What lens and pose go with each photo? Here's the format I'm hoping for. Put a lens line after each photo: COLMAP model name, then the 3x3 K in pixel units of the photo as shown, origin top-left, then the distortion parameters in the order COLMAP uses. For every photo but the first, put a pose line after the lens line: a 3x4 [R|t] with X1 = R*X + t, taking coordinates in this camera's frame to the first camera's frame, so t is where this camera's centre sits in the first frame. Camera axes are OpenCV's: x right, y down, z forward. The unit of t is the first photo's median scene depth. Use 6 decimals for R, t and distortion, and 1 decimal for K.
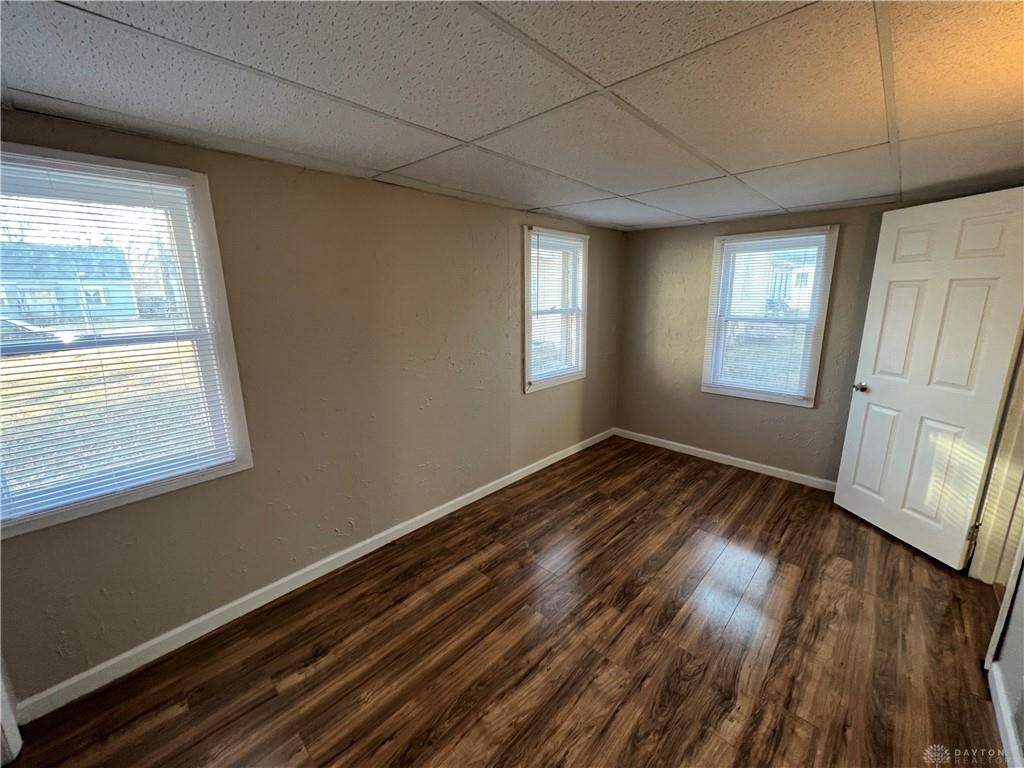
lens RADIAL K [[406.9, 0, 512.8], [0, 406.9, 386.9], [0, 0, 1]] dist [-0.002442, 0.000000]
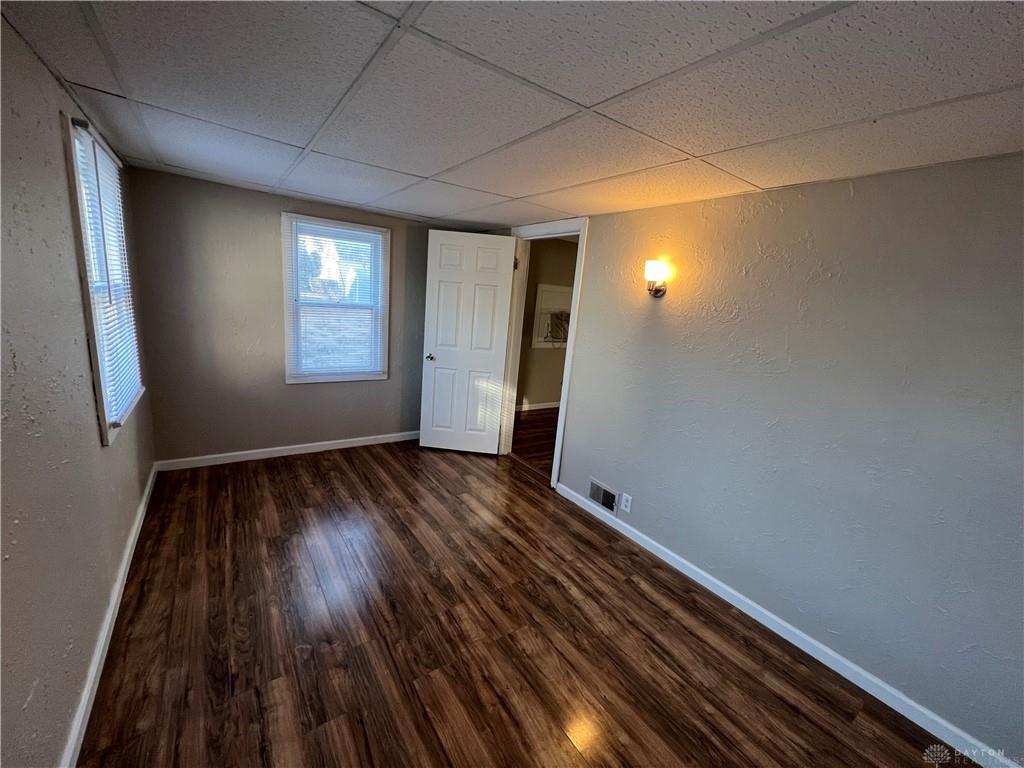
lens RADIAL K [[409.3, 0, 509.6], [0, 409.3, 384.5], [0, 0, 1]] dist [-0.002721, 0.000384]
pose [[0.200662, -0.185320, 0.961973, -0.499245], [0.132072, 0.978098, 0.160877, -0.109009], [-0.970717, 0.094767, 0.220742, 0.509134]]
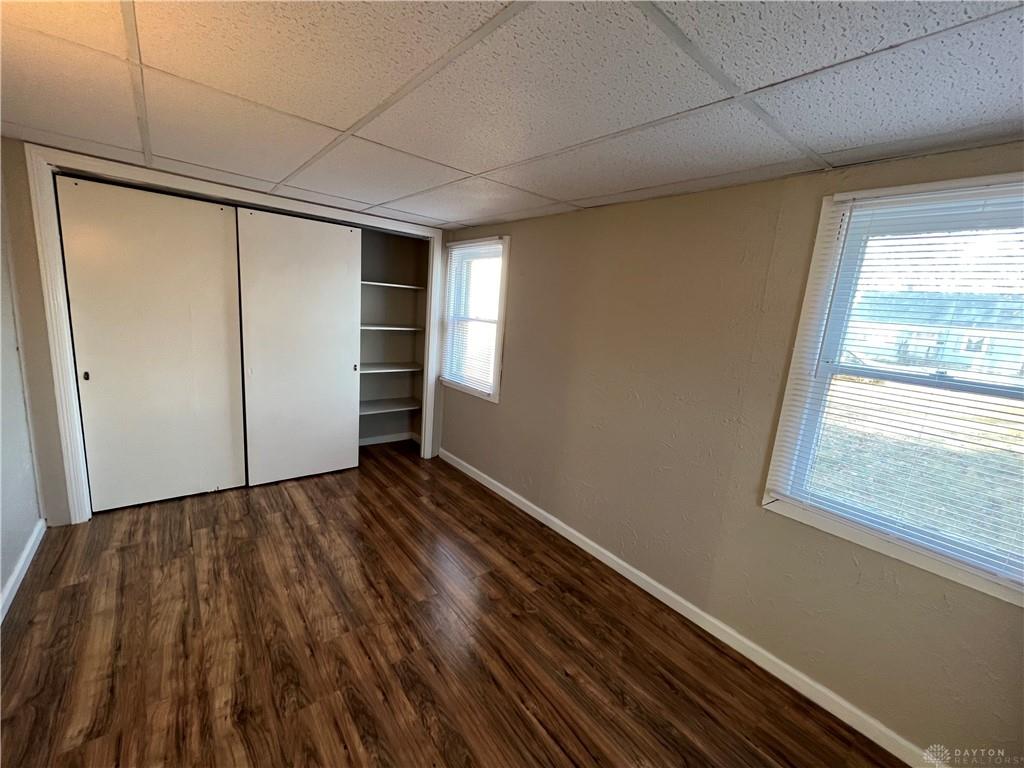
lens RADIAL K [[409.3, 0, 509.9], [0, 409.3, 390.2], [0, 0, 1]] dist [-0.002721, 0.000384]
pose [[-0.131069, 0.200778, -0.970829, 0.793724], [-0.301127, 0.924946, 0.231943, -0.210805], [0.944534, 0.322743, -0.060772, 0.920733]]
